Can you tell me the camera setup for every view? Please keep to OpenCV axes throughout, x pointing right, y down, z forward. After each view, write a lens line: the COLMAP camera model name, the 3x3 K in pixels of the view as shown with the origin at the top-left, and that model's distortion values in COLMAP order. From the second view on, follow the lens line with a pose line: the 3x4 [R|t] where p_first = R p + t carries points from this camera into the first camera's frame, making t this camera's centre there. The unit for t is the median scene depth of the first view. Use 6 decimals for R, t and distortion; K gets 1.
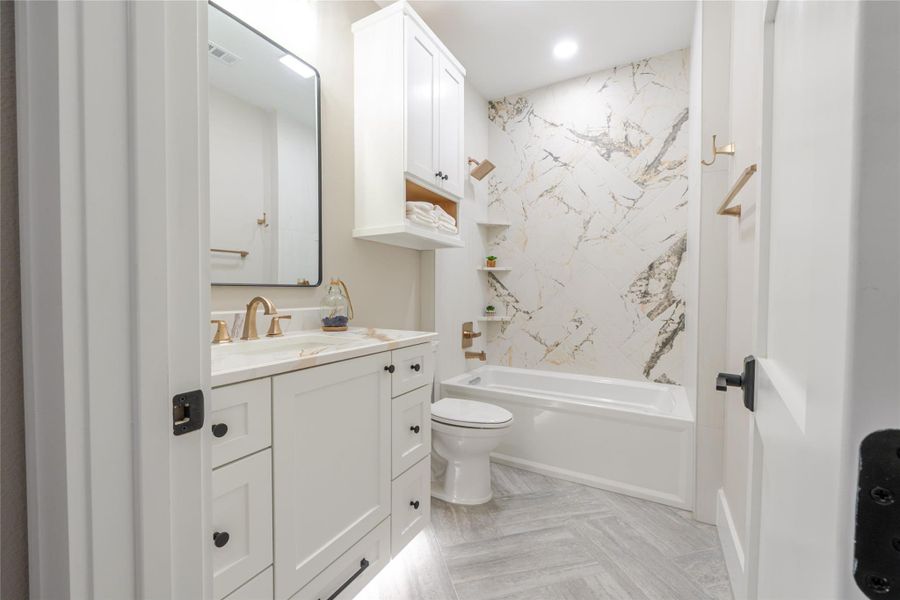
lens RADIAL K [[373.6, 0, 450.0], [0, 373.6, 300.0], [0, 0, 1]] dist [-0.001786, -0.000291]
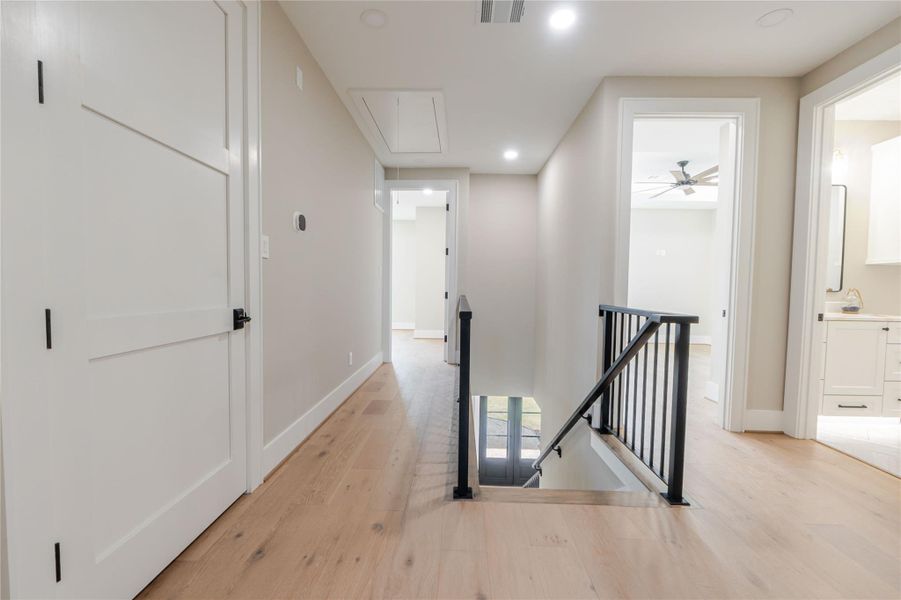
lens RADIAL K [[374.1, 0, 450.5], [0, 374.1, 300.0], [0, 0, 1]] dist [-0.001786, -0.000291]
pose [[0.466293, 0.037673, -0.883828, 0.461635], [-0.030080, 0.999190, 0.026720, 0.018548], [0.884119, 0.014126, 0.467049, -1.841638]]
